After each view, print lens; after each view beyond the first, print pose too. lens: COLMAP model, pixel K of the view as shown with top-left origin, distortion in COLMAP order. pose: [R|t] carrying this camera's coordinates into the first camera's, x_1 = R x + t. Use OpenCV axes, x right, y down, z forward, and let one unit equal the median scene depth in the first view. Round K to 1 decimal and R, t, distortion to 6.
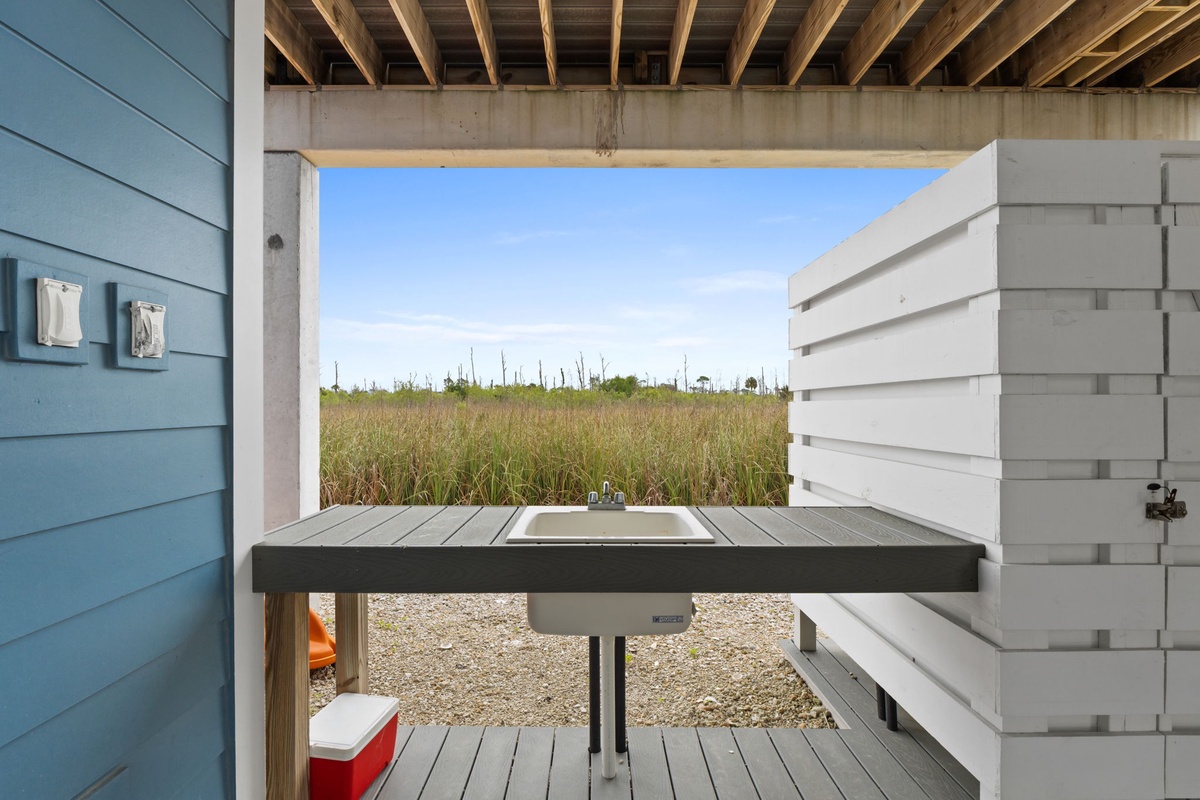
lens RADIAL K [[506.6, 0, 600.0], [0, 506.6, 400.0], [0, 0, 1]] dist [-0.002229, -0.000101]
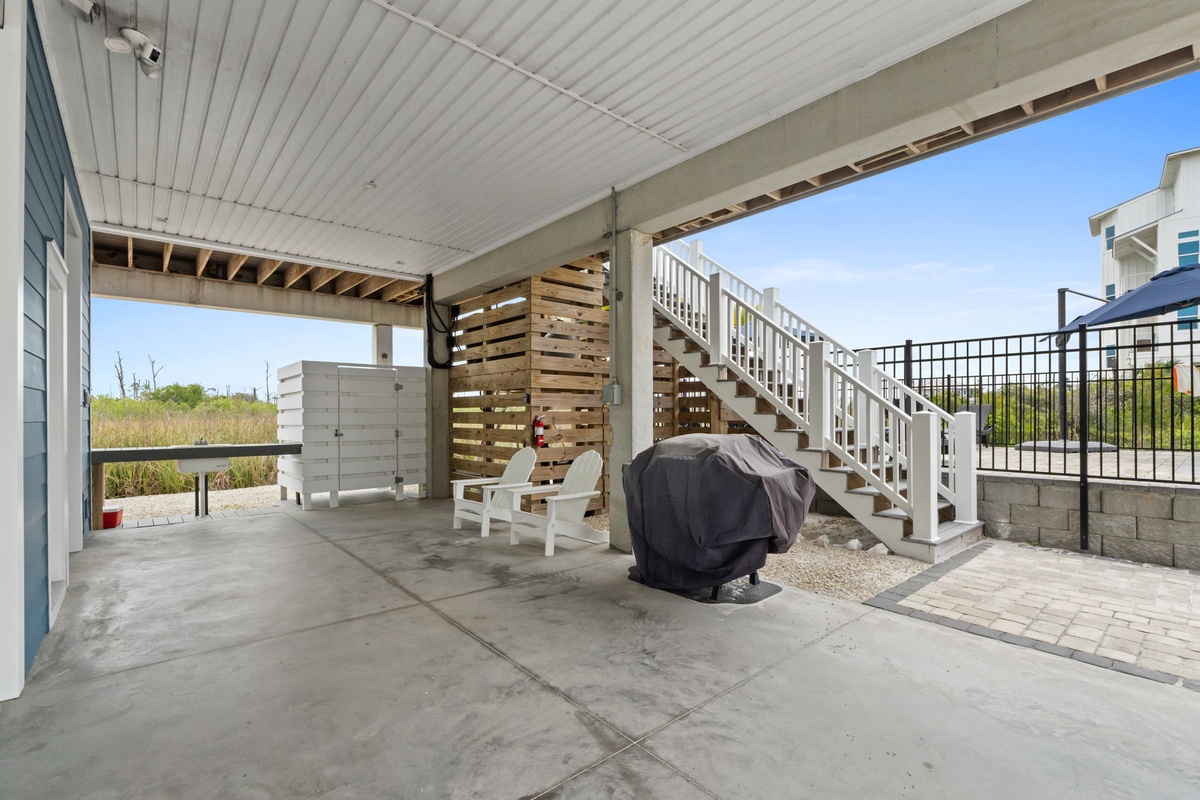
lens RADIAL K [[540.2, 0, 599.0], [0, 540.2, 414.0], [0, 0, 1]] dist [-0.000918, -0.000183]
pose [[0.759401, -0.000682, 0.650622, -0.186597], [-0.002641, 0.999988, 0.004131, -0.008823], [-0.650617, -0.004855, 0.759390, -2.047009]]
